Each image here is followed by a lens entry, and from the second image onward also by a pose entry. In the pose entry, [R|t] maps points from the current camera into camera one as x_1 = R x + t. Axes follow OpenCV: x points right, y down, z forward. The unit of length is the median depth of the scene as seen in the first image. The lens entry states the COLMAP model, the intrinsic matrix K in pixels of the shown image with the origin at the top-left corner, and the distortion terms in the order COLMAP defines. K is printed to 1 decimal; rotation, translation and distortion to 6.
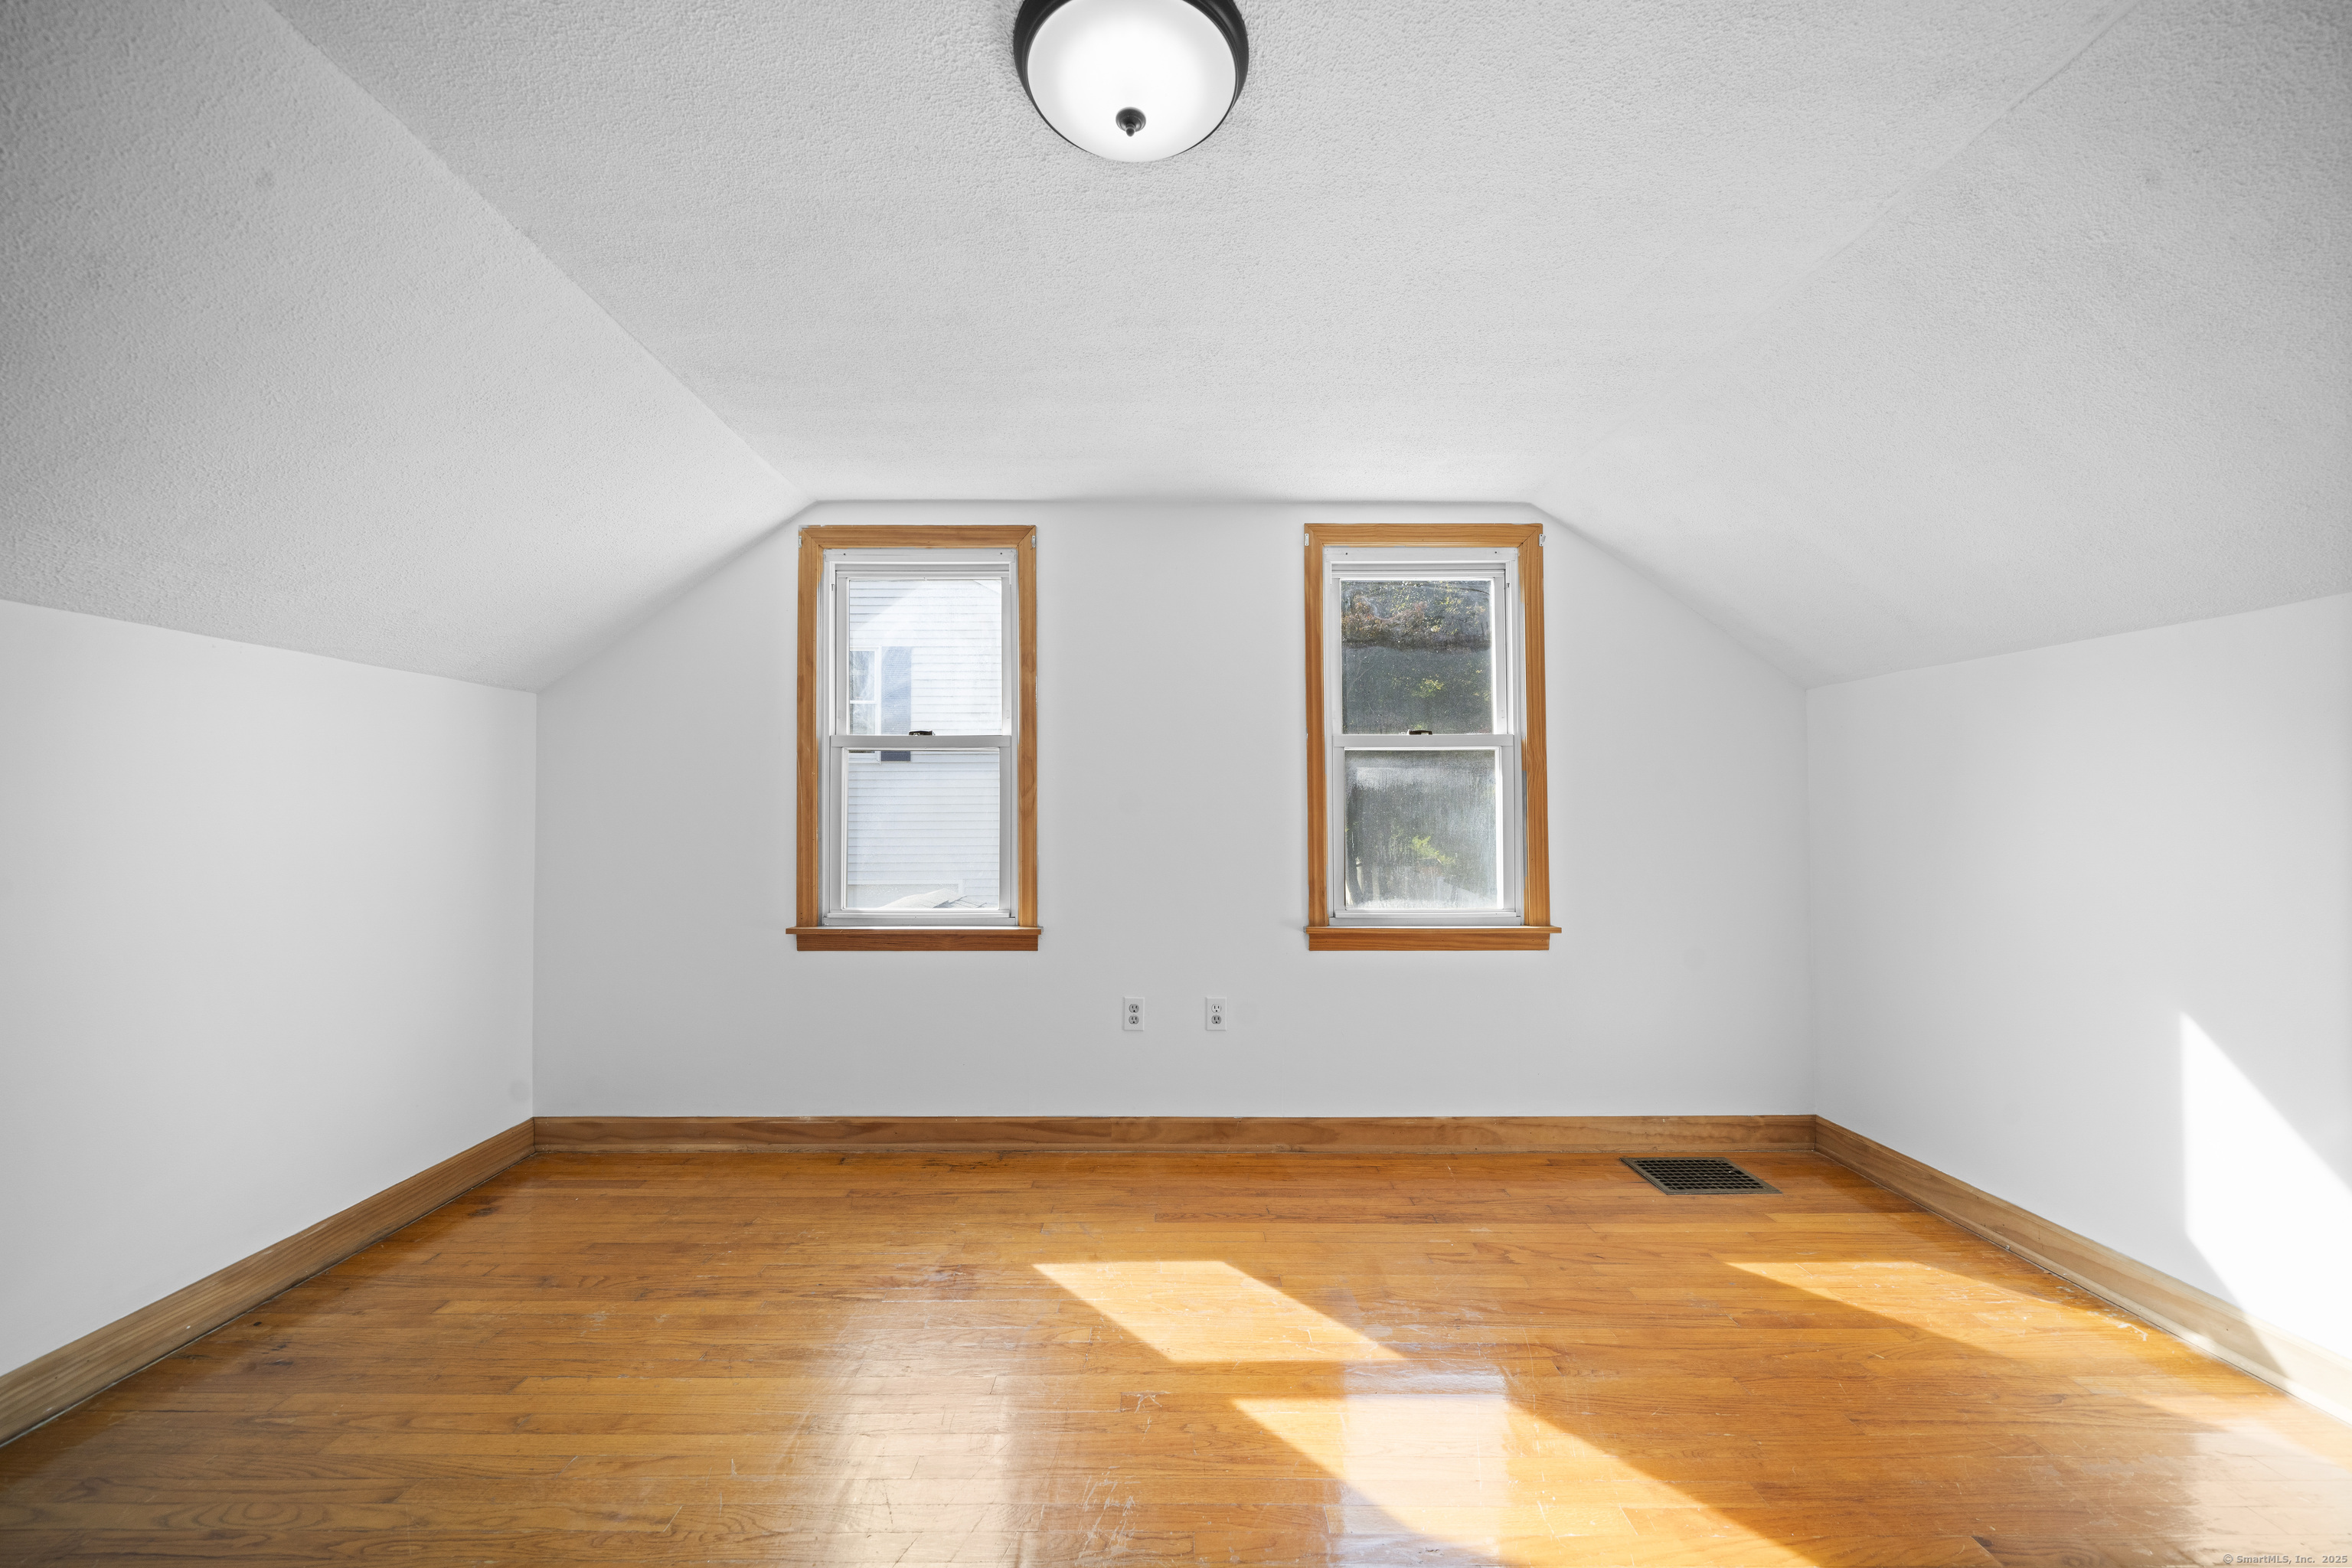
lens RADIAL K [[909.0, 0, 1176.0], [0, 909.0, 784.0], [0, 0, 1]] dist [-0.000834, 0.000385]
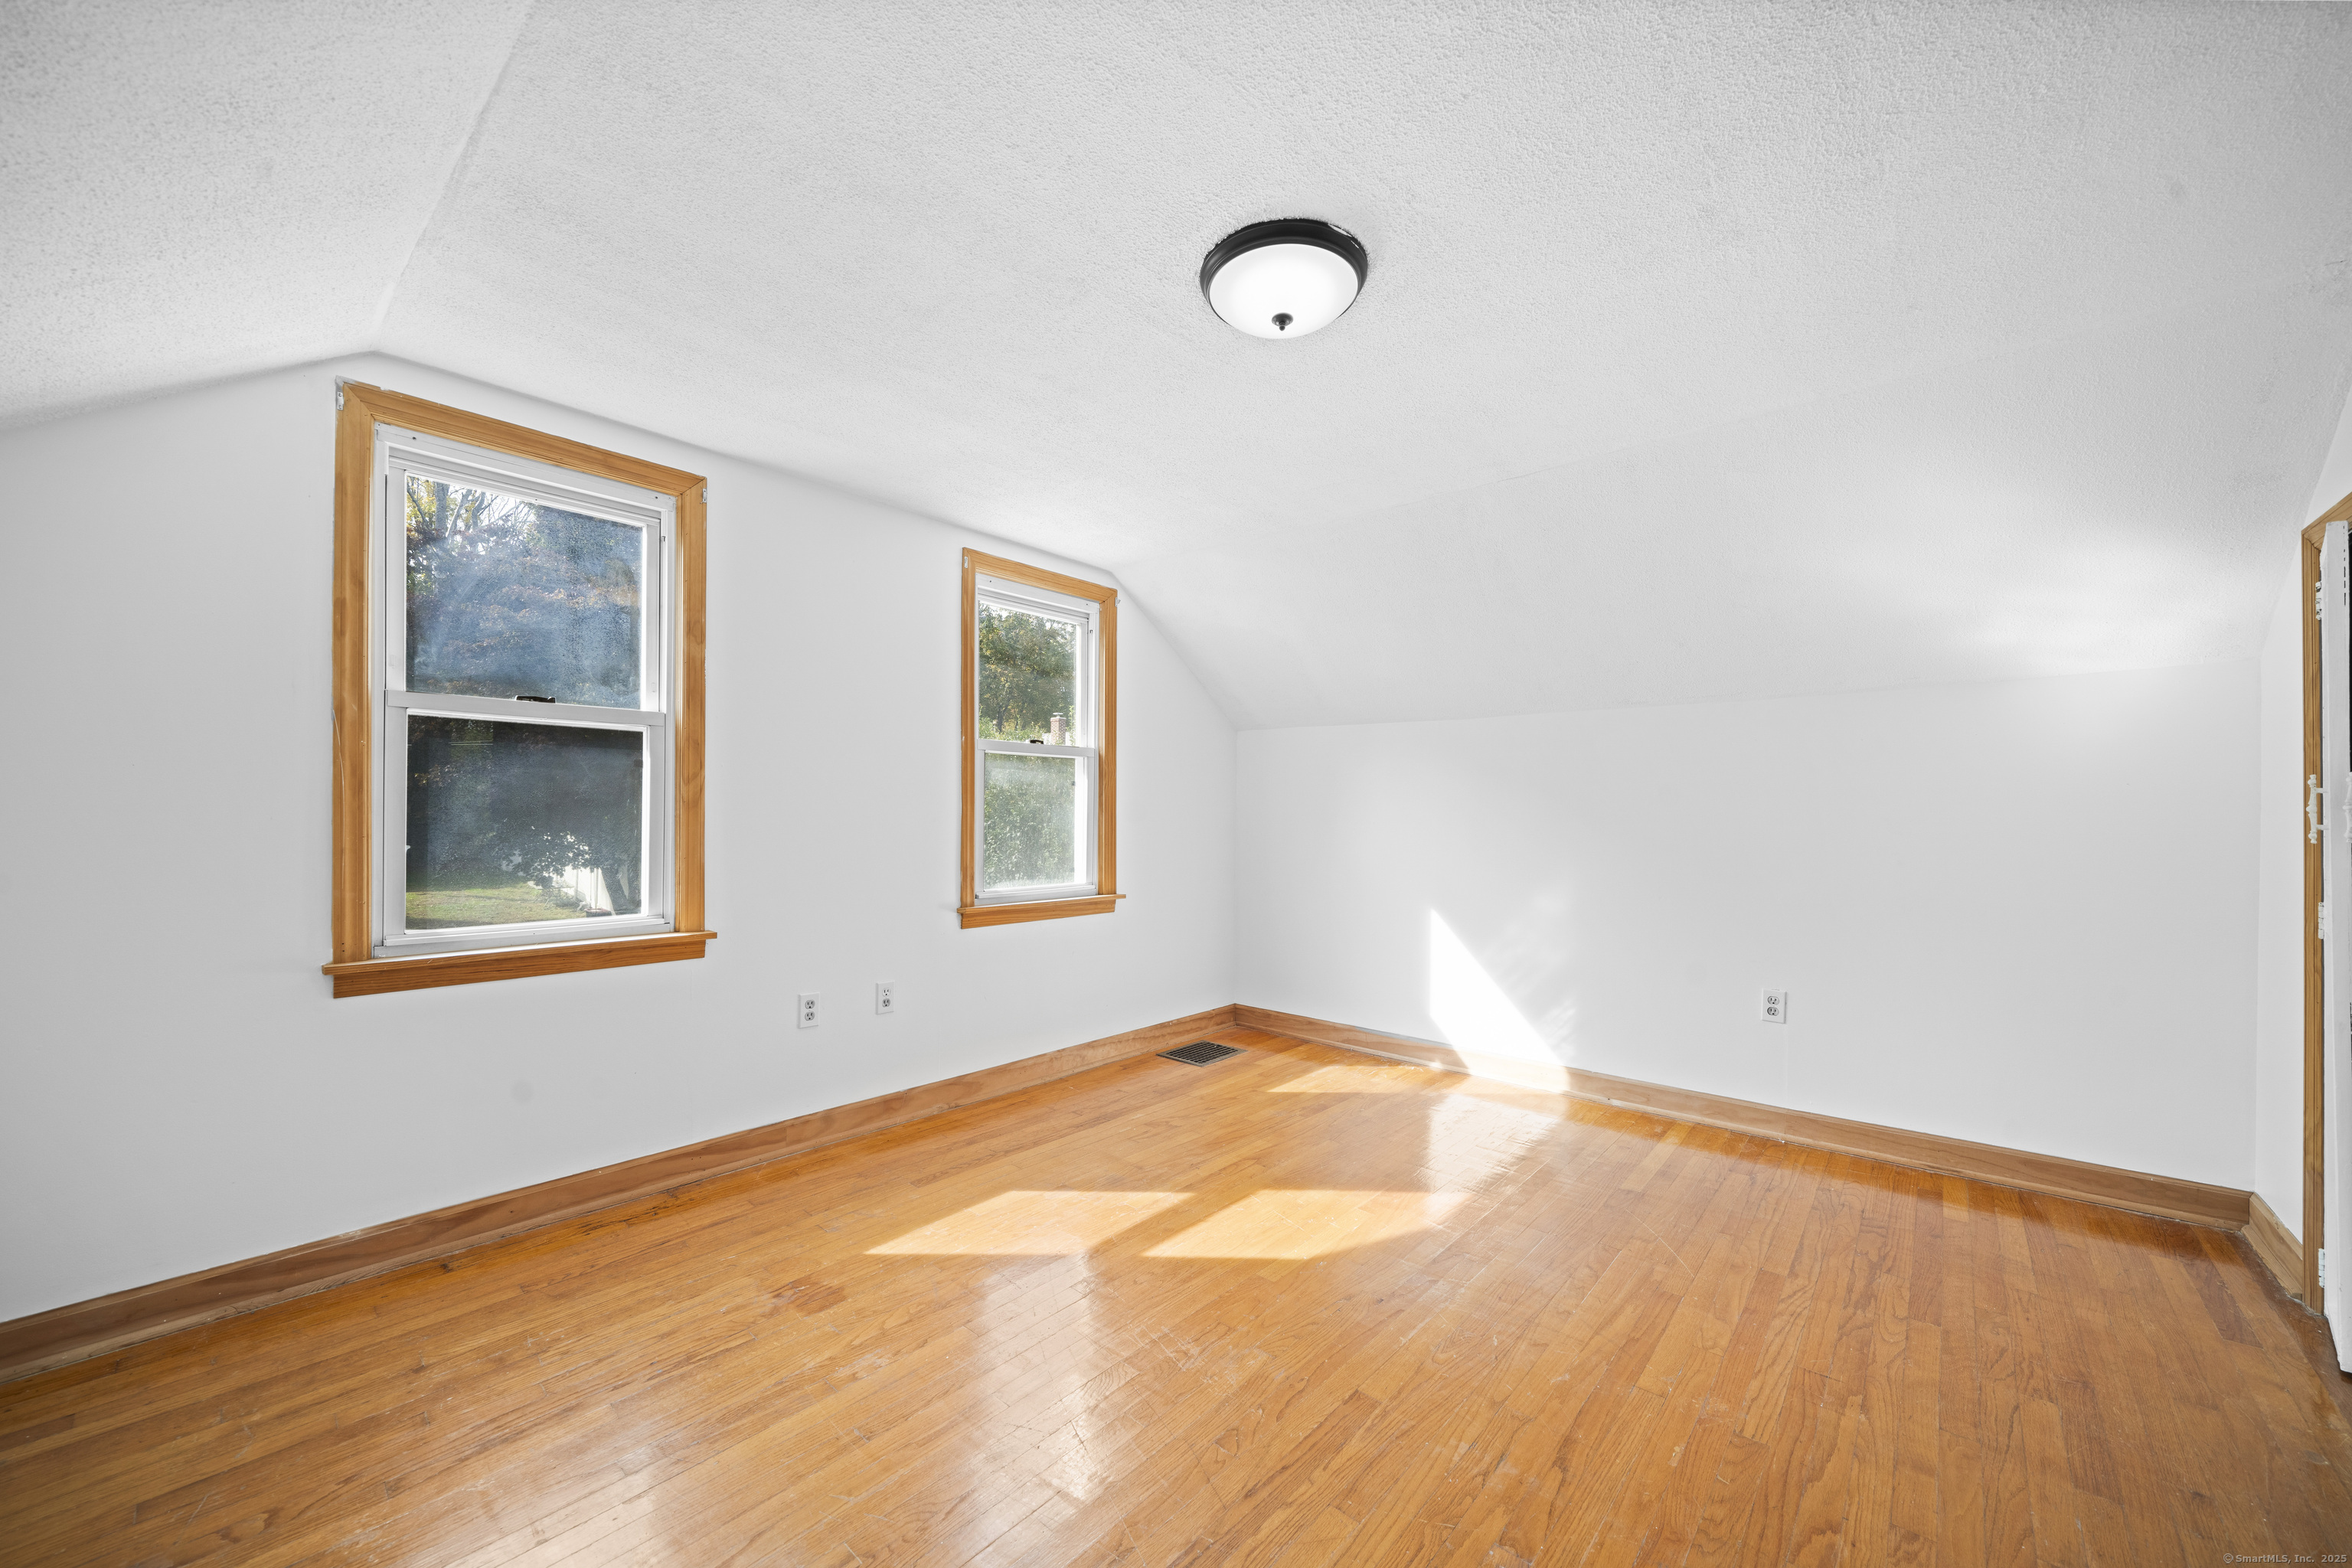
lens RADIAL K [[883.4, 0, 1178.7], [0, 883.4, 801.3], [0, 0, 1]] dist [0.000215, 0.000132]
pose [[0.656324, 0.016455, 0.754299, -0.514366], [-0.035110, 0.999345, 0.008749, 0.006015], [-0.753661, -0.032225, 0.656472, 0.084411]]
